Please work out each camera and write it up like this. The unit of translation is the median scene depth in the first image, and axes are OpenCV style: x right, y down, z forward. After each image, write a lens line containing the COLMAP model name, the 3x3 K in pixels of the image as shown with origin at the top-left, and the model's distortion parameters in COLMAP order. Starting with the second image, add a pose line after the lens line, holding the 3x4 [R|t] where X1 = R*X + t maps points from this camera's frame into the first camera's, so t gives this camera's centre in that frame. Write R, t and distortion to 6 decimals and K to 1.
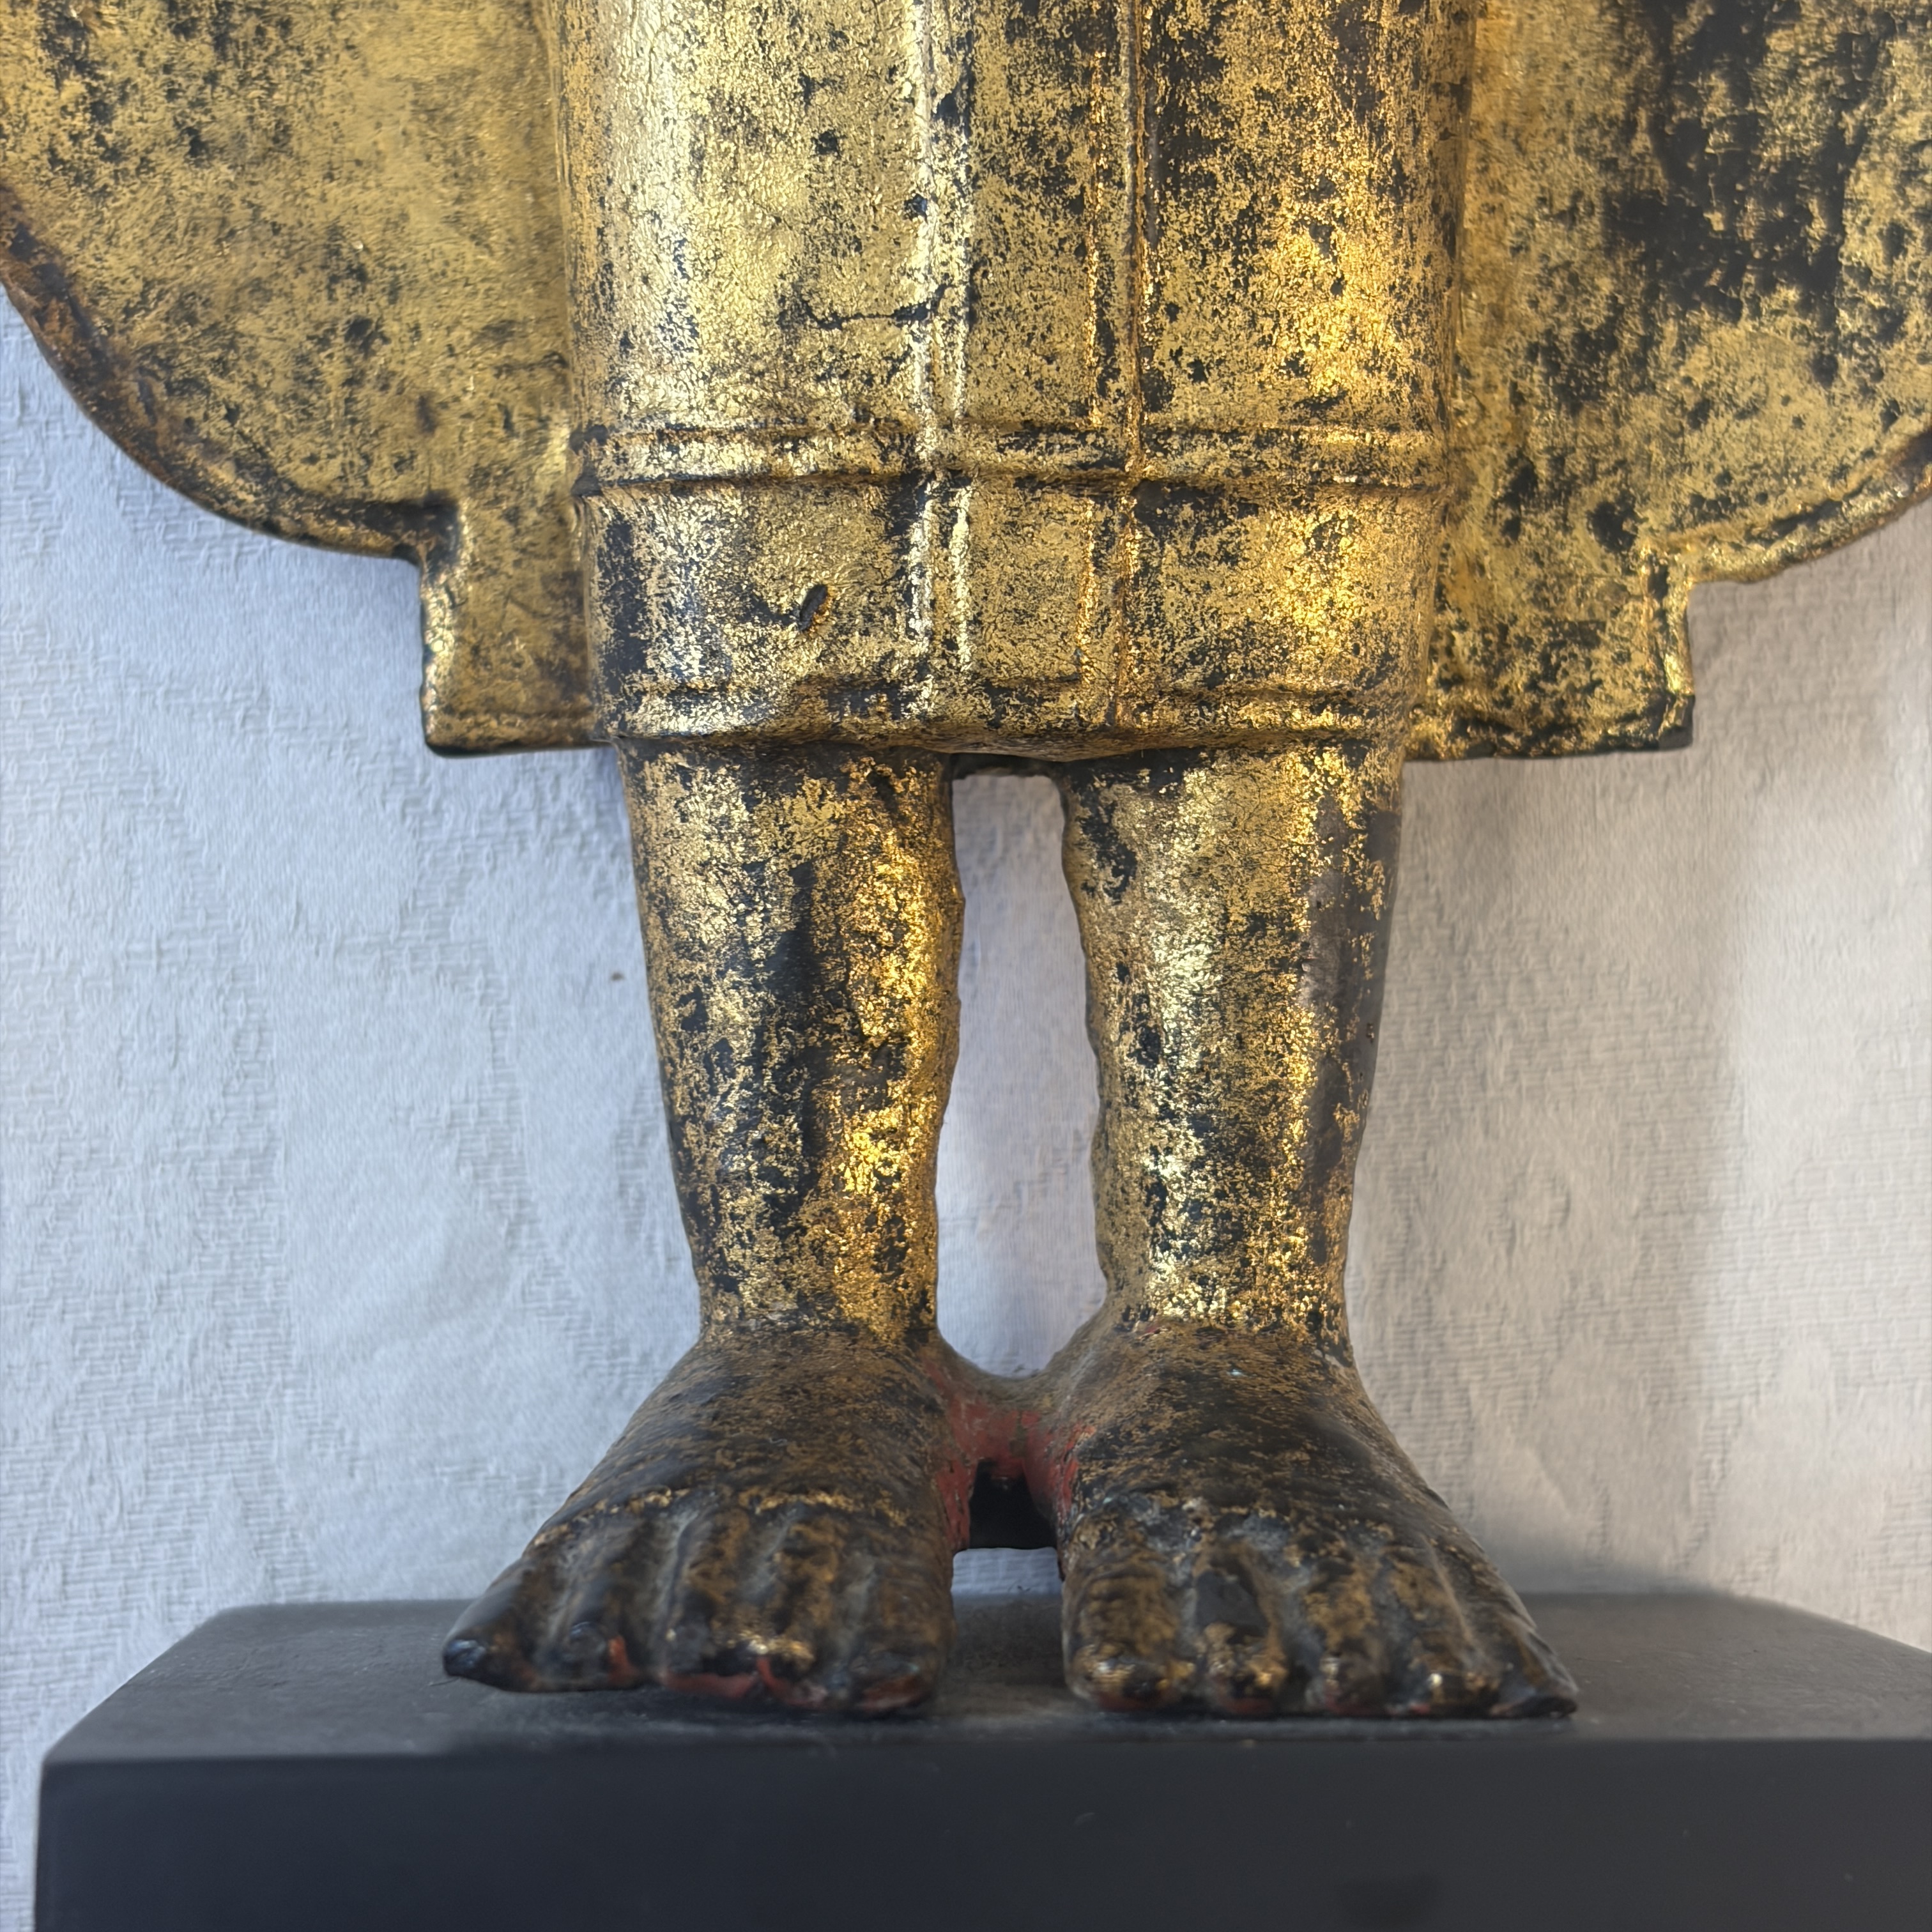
lens RADIAL K [[3988.5, 0, 973.3], [0, 3988.5, 1011.9], [0, 0, 1]] dist [0.259699, -1.348021]
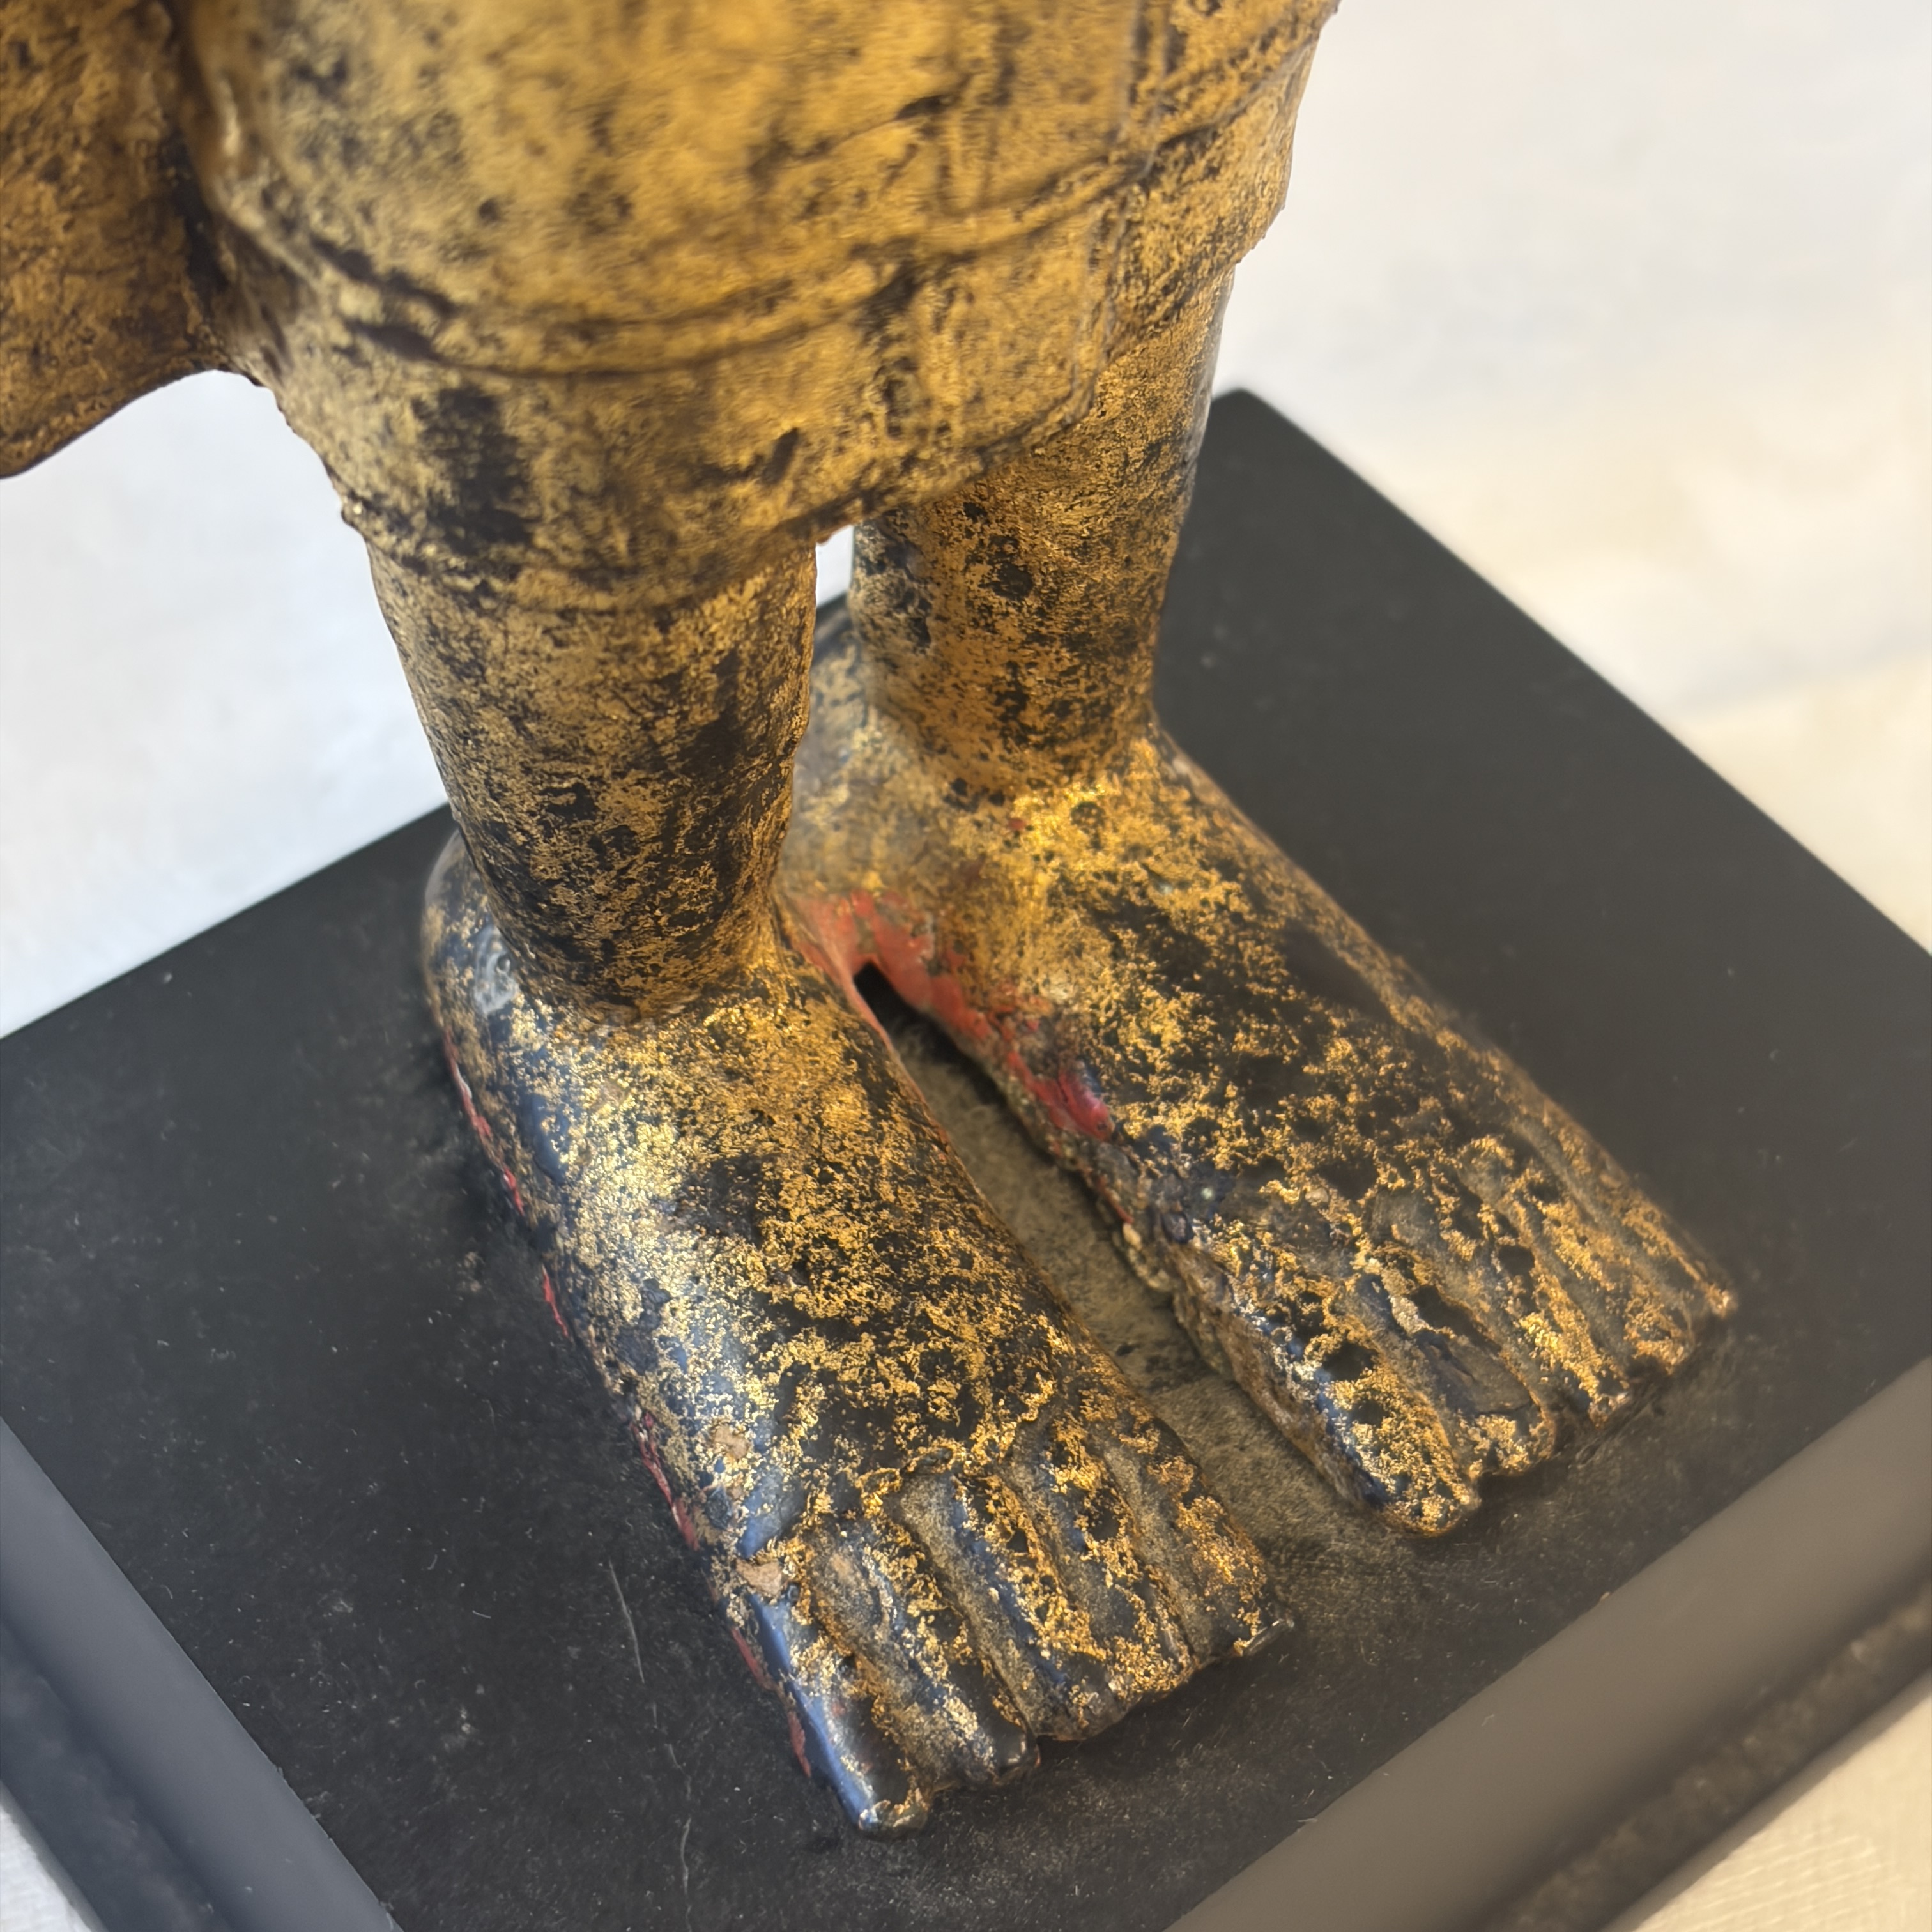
lens RADIAL K [[4007.7, 0, 941.4], [0, 4007.7, 990.2], [0, 0, 1]] dist [0.239464, -1.173062]
pose [[0.817540, -0.432027, 0.380764, -0.328736], [0.005831, 0.667372, 0.744702, -0.566146], [-0.575842, -0.606603, 0.548122, 0.500932]]
